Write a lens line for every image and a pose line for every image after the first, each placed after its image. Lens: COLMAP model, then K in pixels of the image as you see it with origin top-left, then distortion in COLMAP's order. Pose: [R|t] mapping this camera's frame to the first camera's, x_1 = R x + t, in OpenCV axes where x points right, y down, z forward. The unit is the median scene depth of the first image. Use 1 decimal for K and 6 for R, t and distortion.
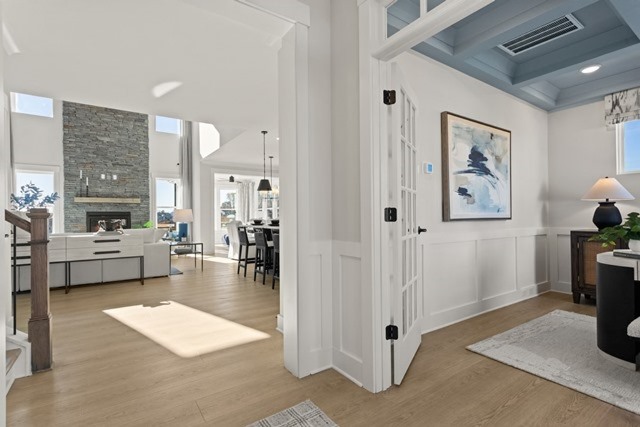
lens RADIAL K [[307.5, 0, 317.9], [0, 307.5, 214.0], [0, 0, 1]] dist [0.011415, -0.000269]
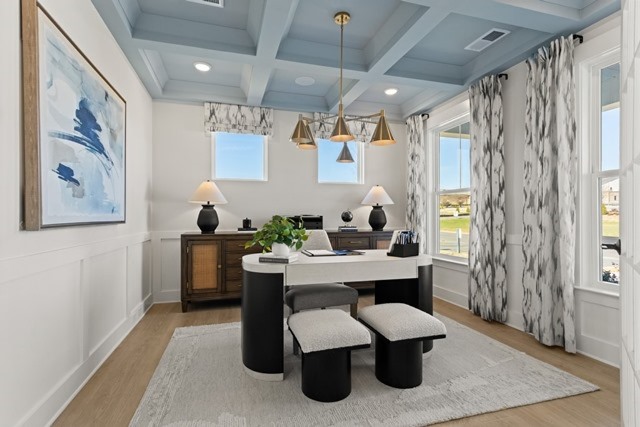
lens RADIAL K [[307.5, 0, 317.9], [0, 307.5, 214.0], [0, 0, 1]] dist [0.011415, -0.000269]
pose [[0.316610, 0.013903, 0.948454, 0.087865], [-0.008351, 0.999895, -0.011869, 0.000966], [-0.948519, -0.004162, 0.316693, 0.367630]]
